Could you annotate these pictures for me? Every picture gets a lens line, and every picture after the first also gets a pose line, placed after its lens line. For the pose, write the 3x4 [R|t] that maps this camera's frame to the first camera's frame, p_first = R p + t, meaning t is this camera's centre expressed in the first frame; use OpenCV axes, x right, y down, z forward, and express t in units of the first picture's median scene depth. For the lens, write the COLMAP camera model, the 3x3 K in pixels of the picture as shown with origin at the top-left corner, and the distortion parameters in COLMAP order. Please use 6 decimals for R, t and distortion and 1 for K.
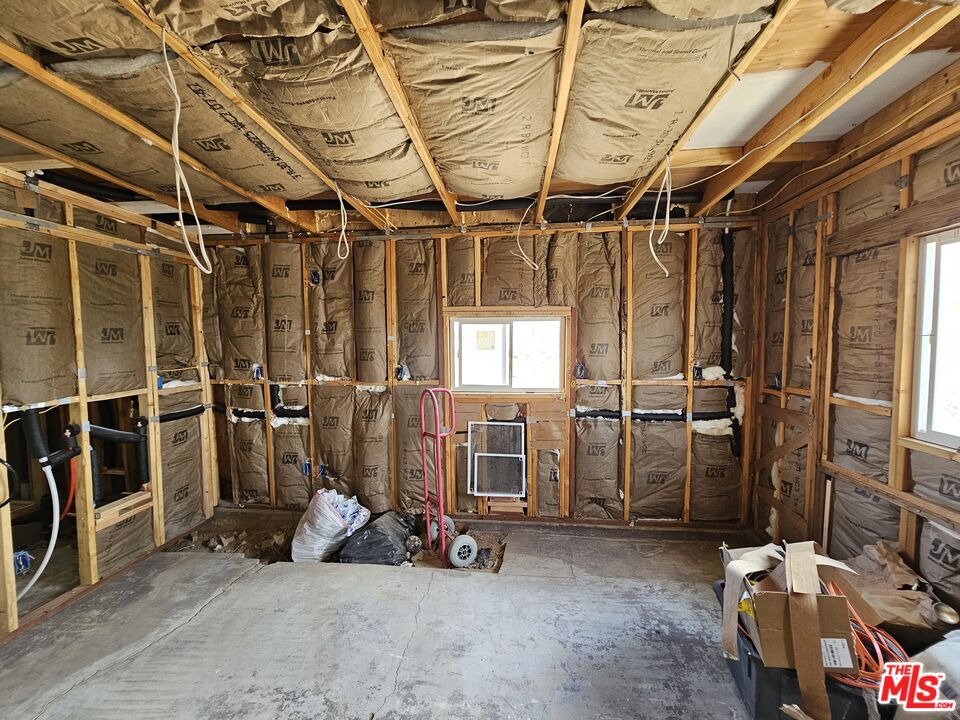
lens RADIAL K [[393.8, 0, 482.7], [0, 393.8, 362.9], [0, 0, 1]] dist [-0.005929, 0.001936]
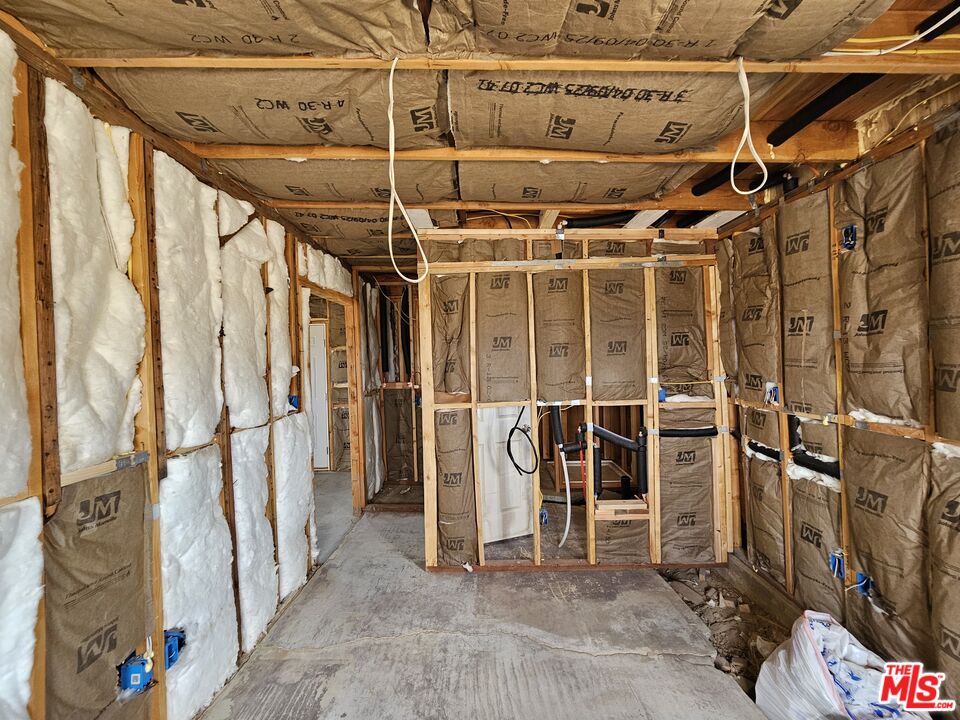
lens RADIAL K [[393.8, 0, 466.7], [0, 393.8, 361.0], [0, 0, 1]] dist [-0.005929, 0.001936]
pose [[0.083359, 0.010428, -0.996465, 0.104250], [-0.040323, 0.999162, 0.007083, -0.021950], [0.995703, 0.039590, 0.083710, 0.445546]]
